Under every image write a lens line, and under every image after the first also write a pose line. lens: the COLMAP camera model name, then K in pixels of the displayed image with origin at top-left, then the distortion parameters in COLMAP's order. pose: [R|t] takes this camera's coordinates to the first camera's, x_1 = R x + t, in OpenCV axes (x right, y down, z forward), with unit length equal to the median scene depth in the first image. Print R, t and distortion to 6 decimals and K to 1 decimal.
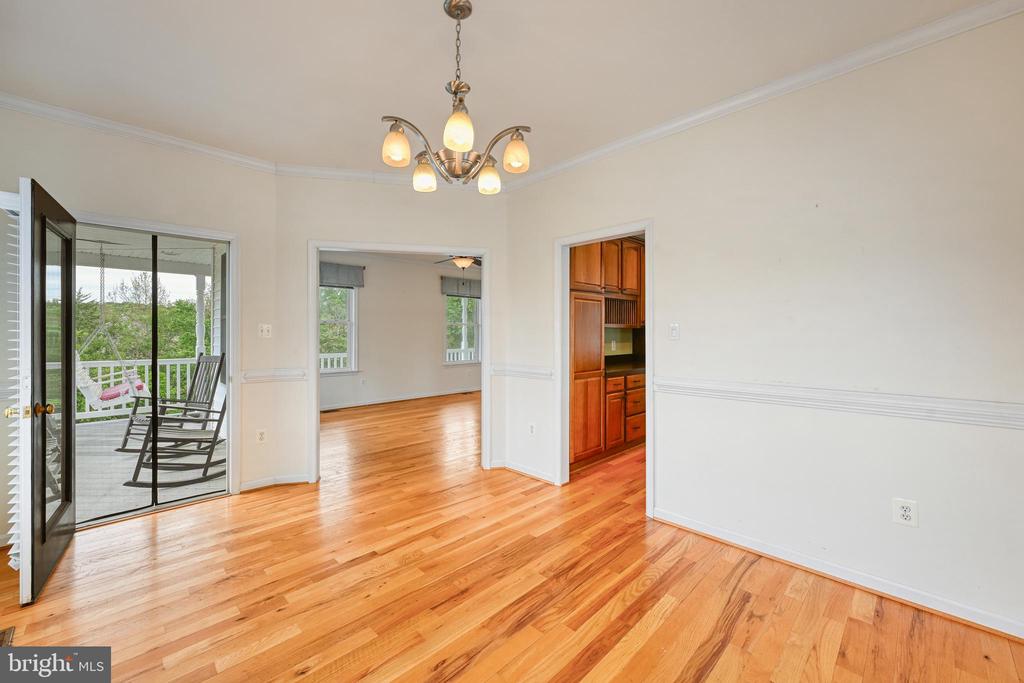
lens RADIAL K [[406.2, 0, 506.8], [0, 406.2, 337.3], [0, 0, 1]] dist [-0.002253, 0.000094]
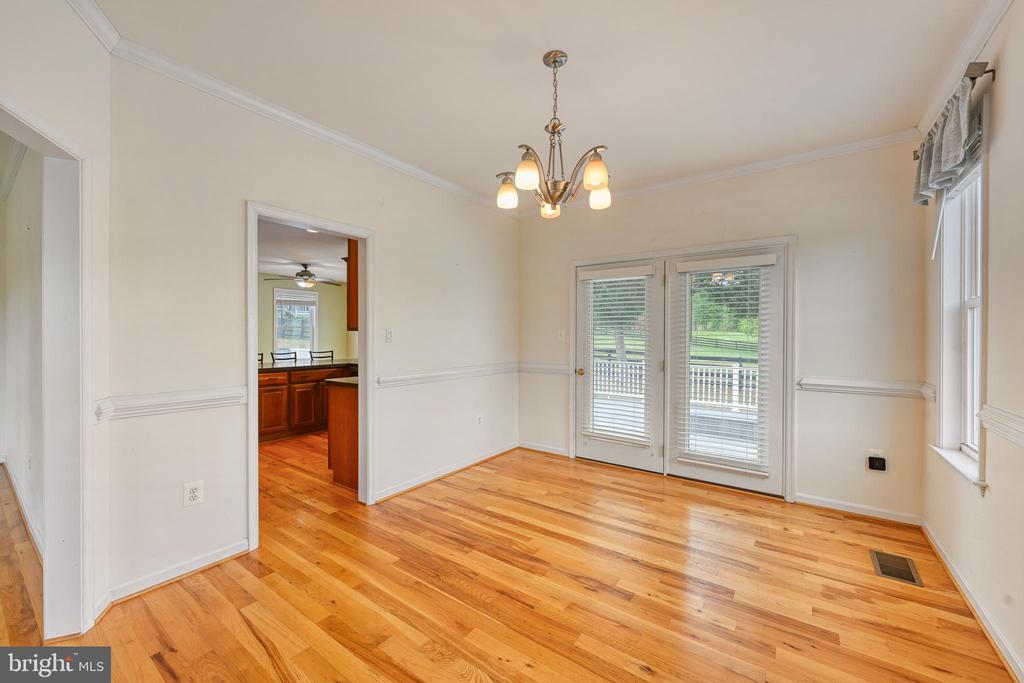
lens RADIAL K [[406.2, 0, 506.8], [0, 406.2, 337.3], [0, 0, 1]] dist [-0.002253, 0.000094]
pose [[-0.158941, -0.005730, 0.987271, -0.922805], [0.005812, 0.999960, 0.006740, -0.014059], [-0.987271, 0.006810, -0.158902, 0.958098]]
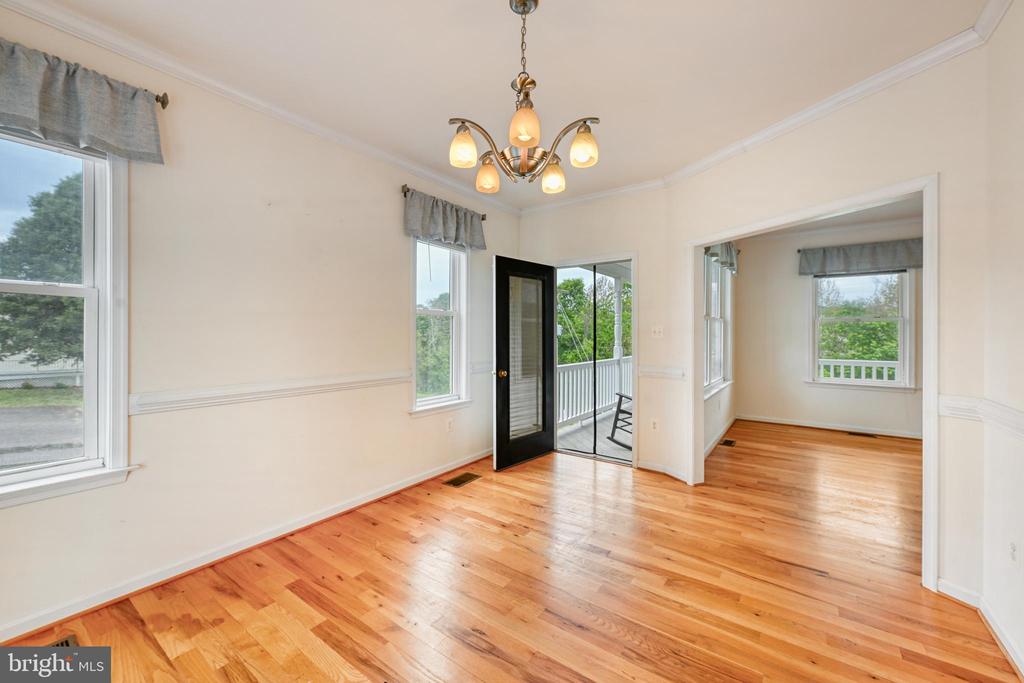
lens RADIAL K [[405.1, 0, 511.5], [0, 405.1, 332.2], [0, 0, 1]] dist [0.001225, 0.000227]
pose [[0.166768, -0.004095, -0.985988, 0.620097], [-0.010531, 0.999927, -0.005934, -0.007168], [0.985940, 0.011373, 0.166713, 0.581148]]
